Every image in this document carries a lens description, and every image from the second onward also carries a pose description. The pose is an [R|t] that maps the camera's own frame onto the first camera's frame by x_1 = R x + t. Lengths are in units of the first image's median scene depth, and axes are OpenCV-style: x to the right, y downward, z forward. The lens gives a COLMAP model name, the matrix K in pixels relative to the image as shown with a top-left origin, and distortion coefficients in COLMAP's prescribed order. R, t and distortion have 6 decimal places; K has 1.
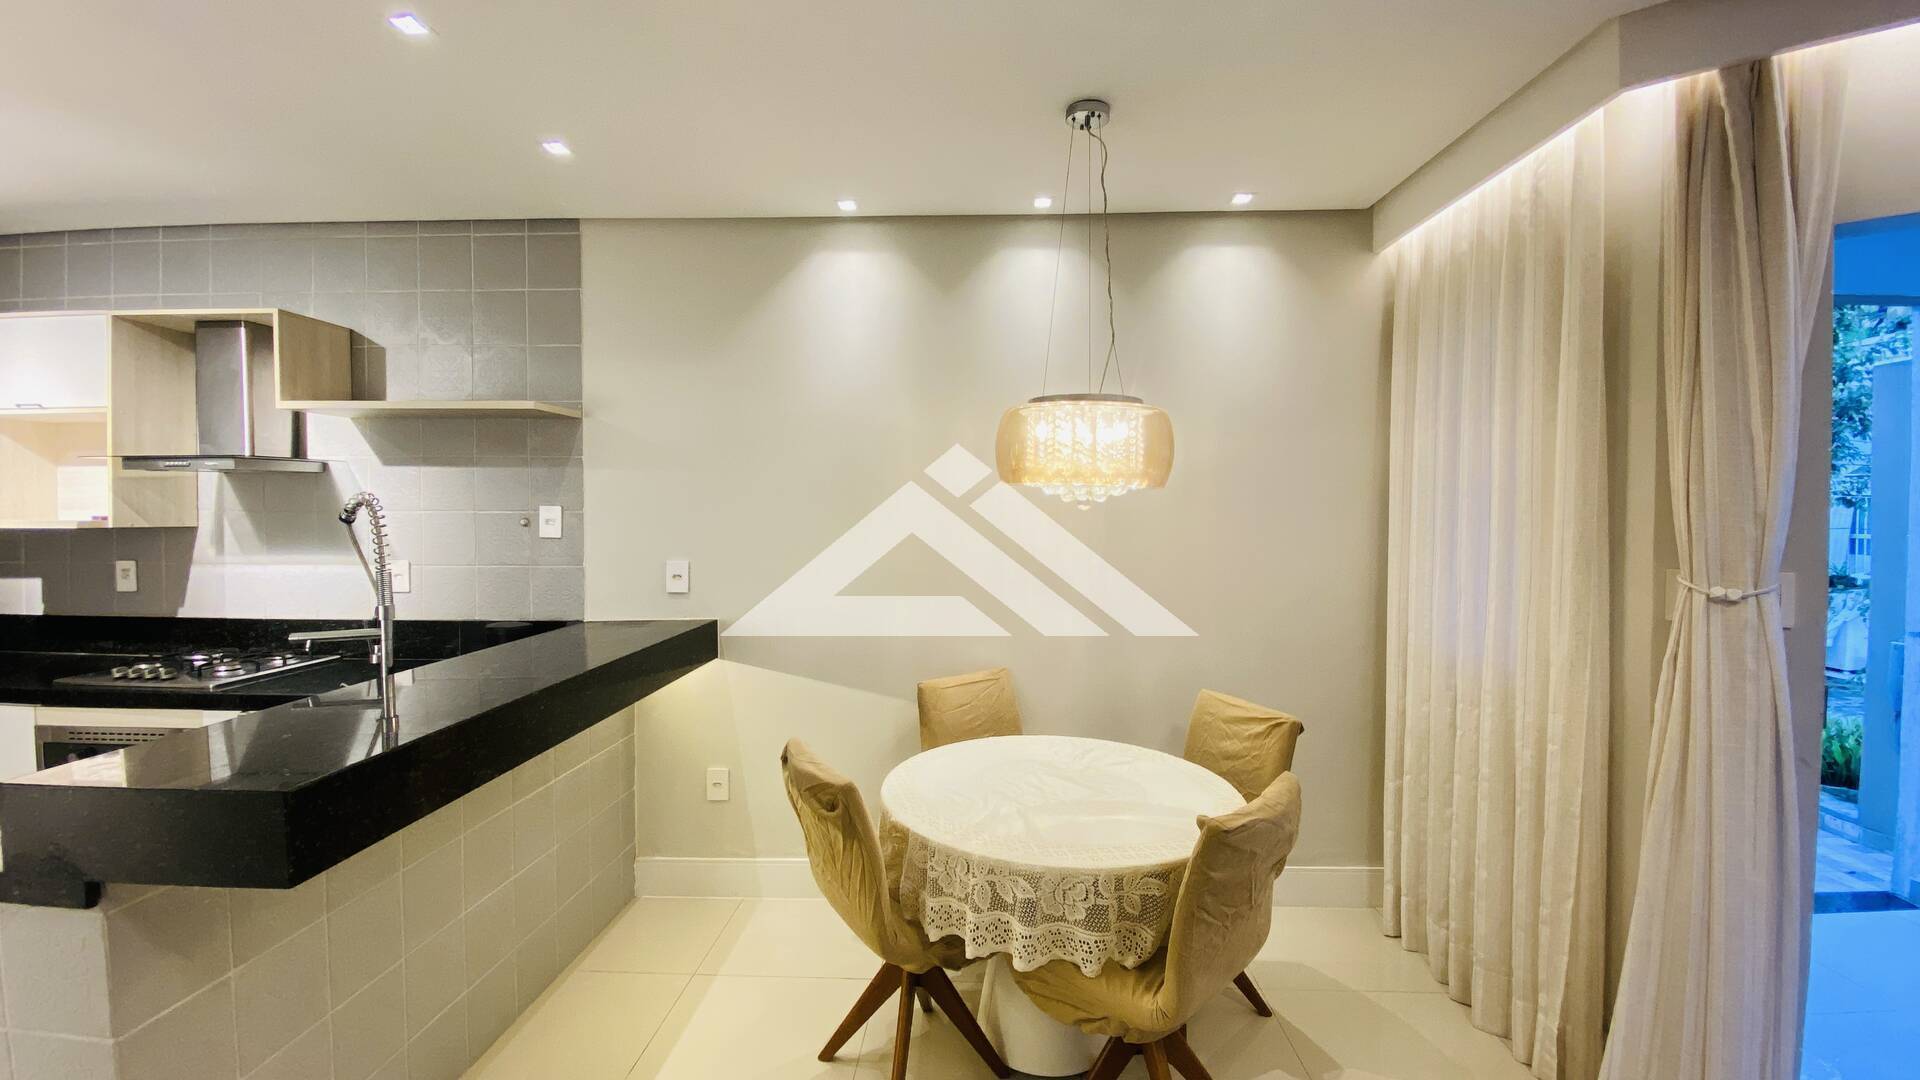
lens RADIAL K [[781.7, 0, 969.1], [0, 781.7, 529.5], [0, 0, 1]] dist [0.009717, -0.015878]
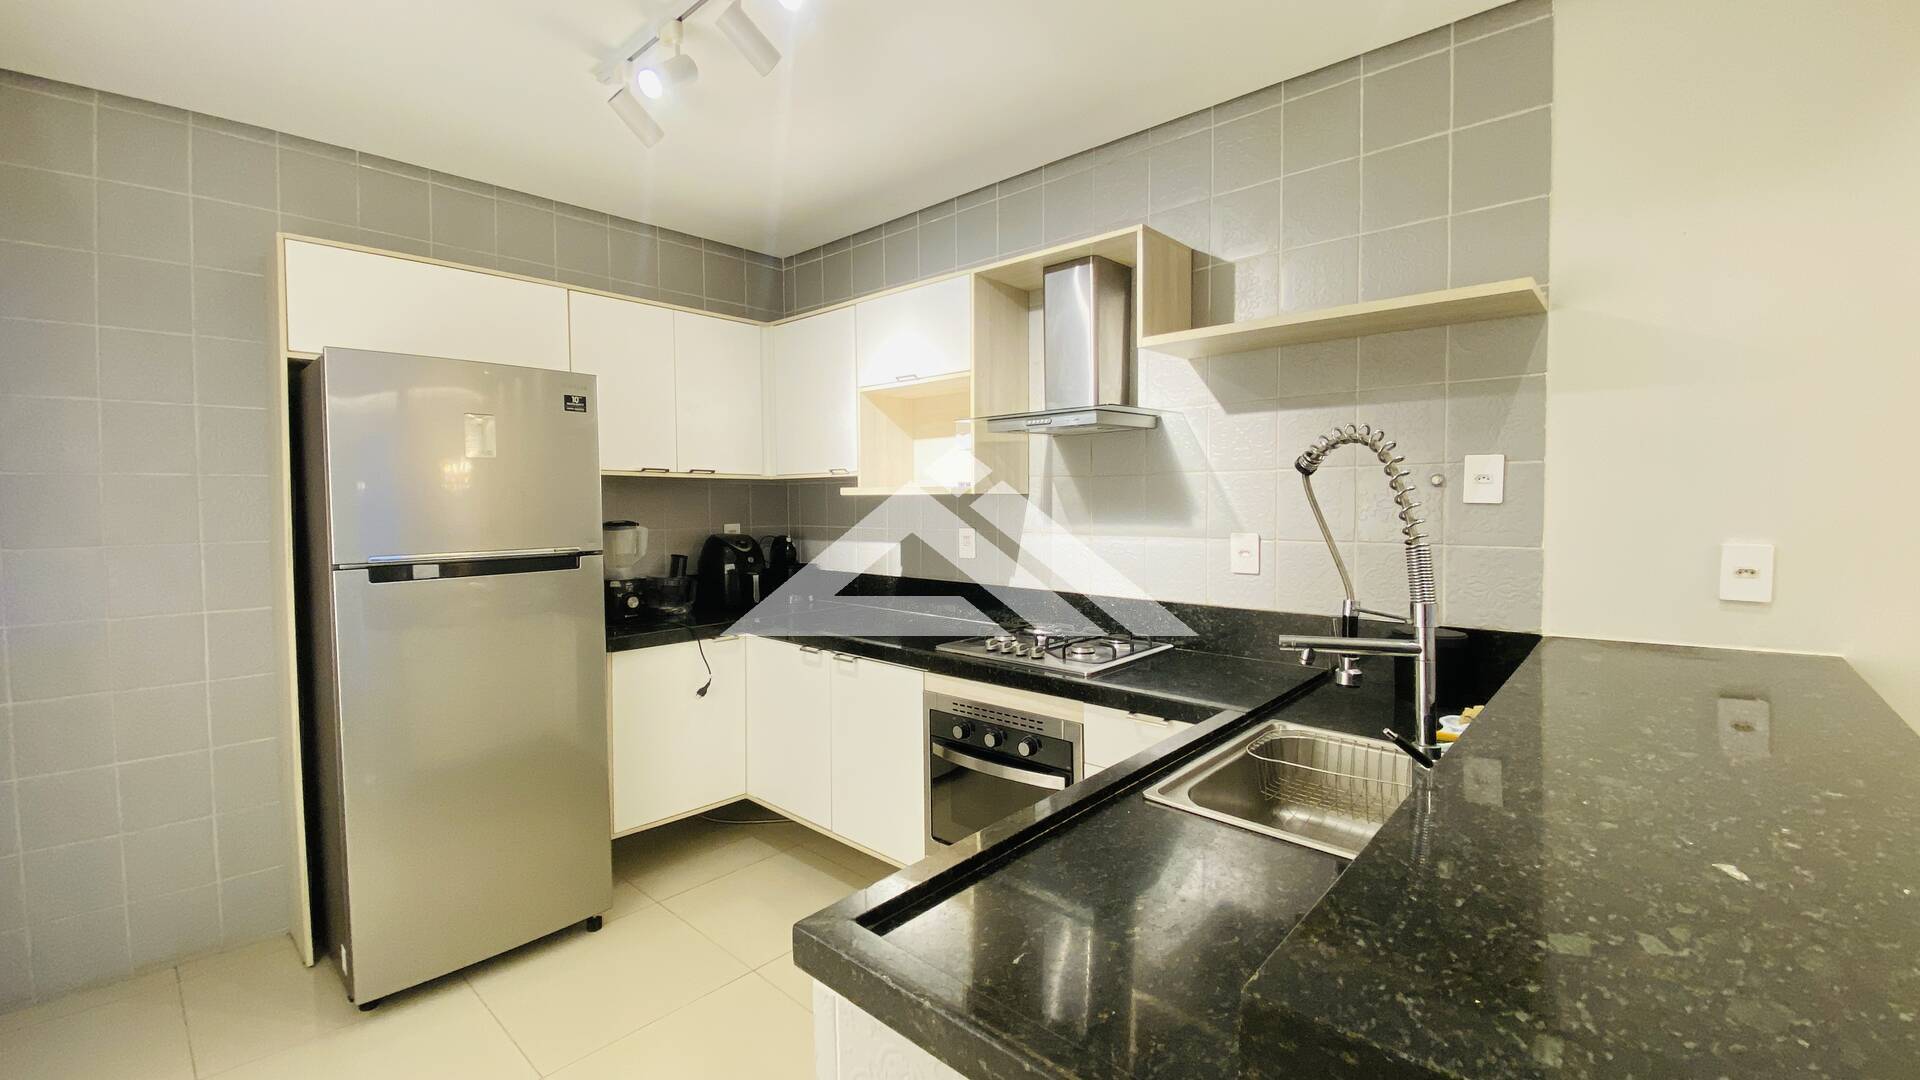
lens RADIAL K [[781.7, 0, 959.8], [0, 781.7, 535.6], [0, 0, 1]] dist [0.009717, -0.015878]
pose [[0.766337, 0.021763, -0.642070, -0.488729], [-0.003575, 0.999555, 0.029612, 0.021427], [0.642428, -0.020397, 0.766074, 0.230754]]
